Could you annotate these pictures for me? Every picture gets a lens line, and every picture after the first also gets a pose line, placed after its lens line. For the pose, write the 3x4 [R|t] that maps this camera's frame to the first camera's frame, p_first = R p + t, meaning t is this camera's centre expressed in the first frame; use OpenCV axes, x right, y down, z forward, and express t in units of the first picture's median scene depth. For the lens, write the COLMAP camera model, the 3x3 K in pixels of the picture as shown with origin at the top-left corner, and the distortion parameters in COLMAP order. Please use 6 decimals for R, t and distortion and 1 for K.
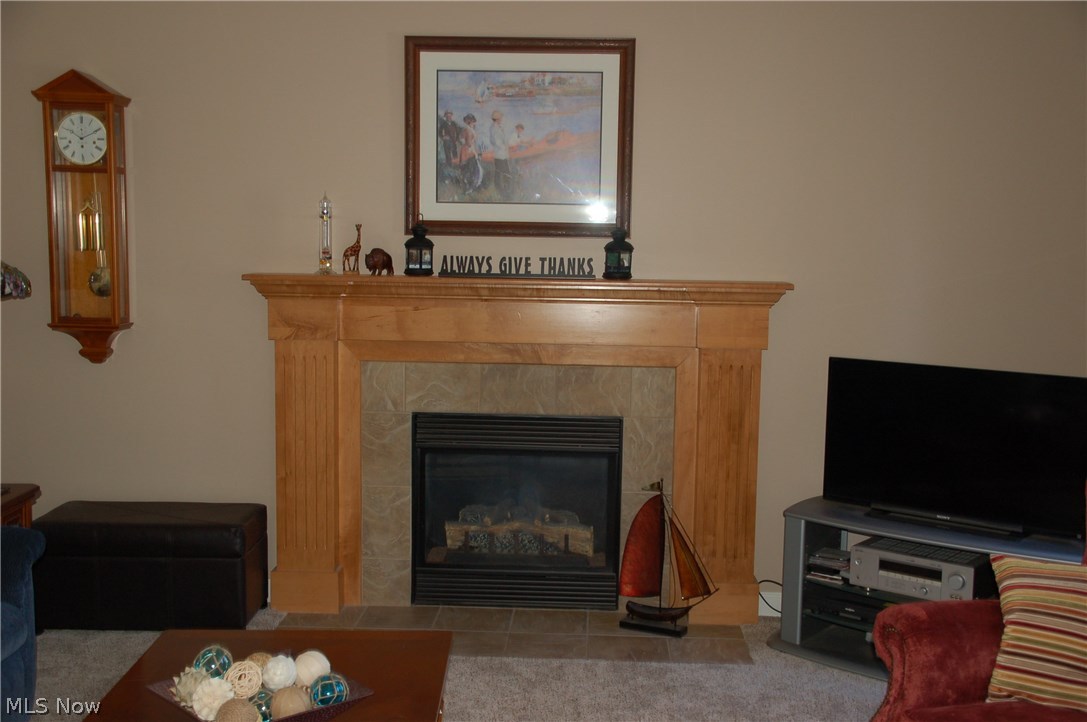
lens RADIAL K [[1227.6, 0, 546.3], [0, 1227.6, 374.1], [0, 0, 1]] dist [0.019621, 0.060428]
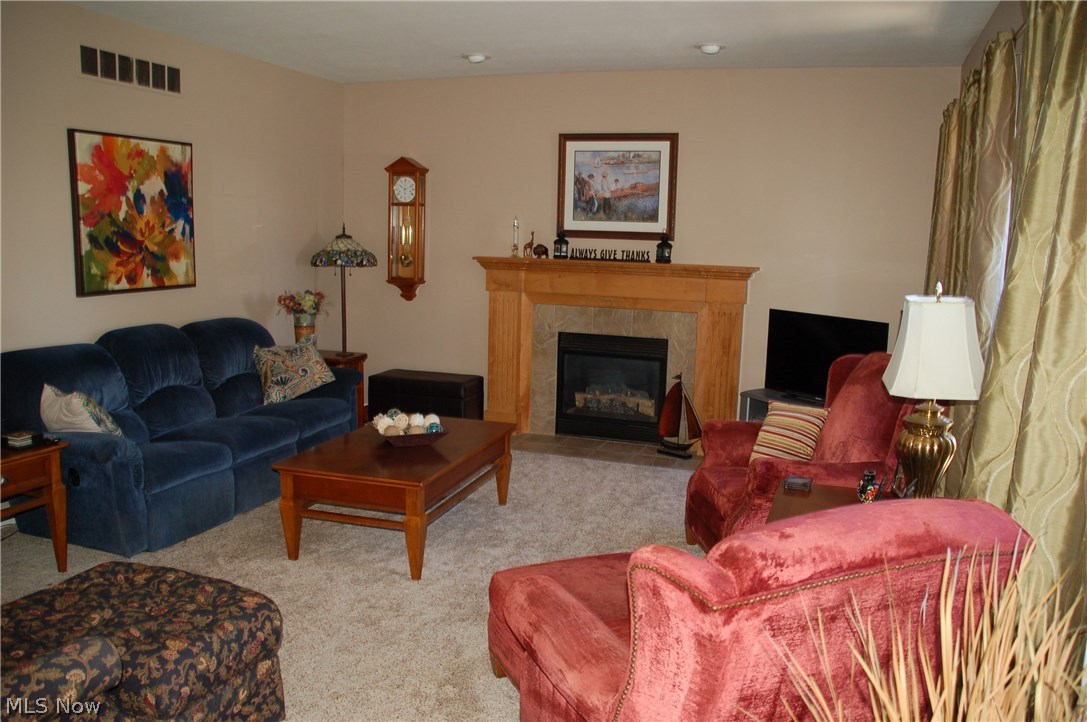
lens RADIAL K [[863.7, 0, 552.7], [0, 863.7, 365.9], [0, 0, 1]] dist [-0.177339, 0.146067]
pose [[0.954585, 0.054104, -0.292985, 0.279627], [-0.045541, 0.998314, 0.035975, 0.036909], [0.294437, -0.020998, 0.955440, -0.271532]]
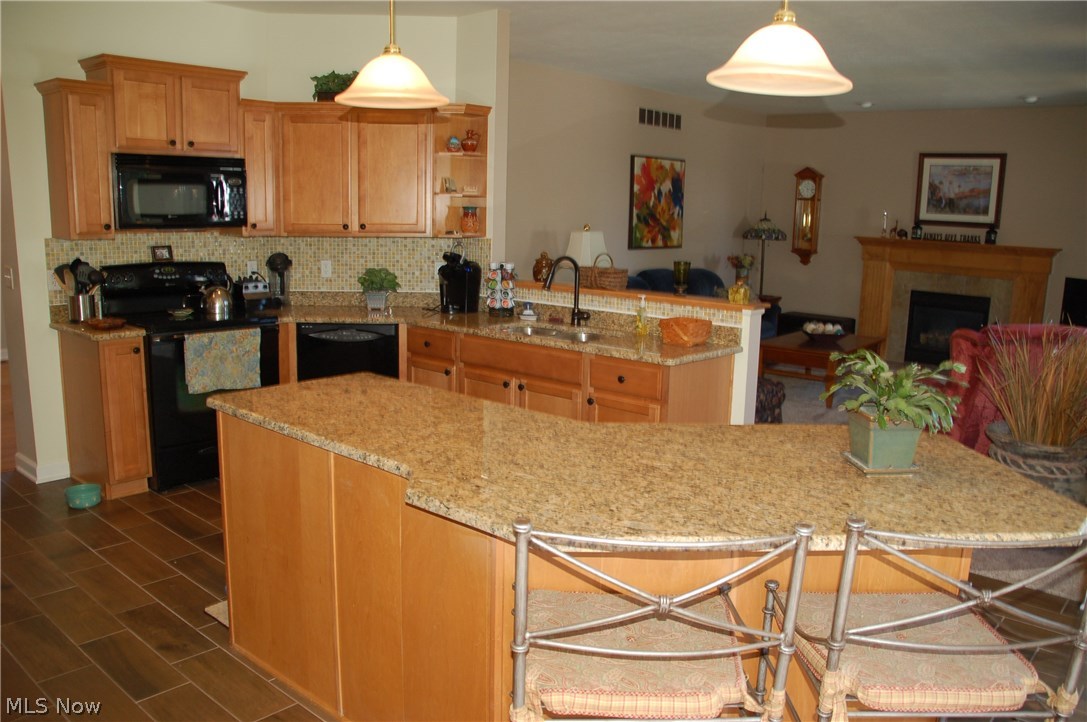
lens RADIAL K [[863.7, 0, 552.7], [0, 863.7, 365.9], [0, 0, 1]] dist [-0.177339, 0.146067]
pose [[0.776725, 0.121791, -0.617953, 0.454664], [-0.090975, 0.992532, 0.081267, 0.122182], [0.623235, -0.006904, 0.782004, -0.972117]]
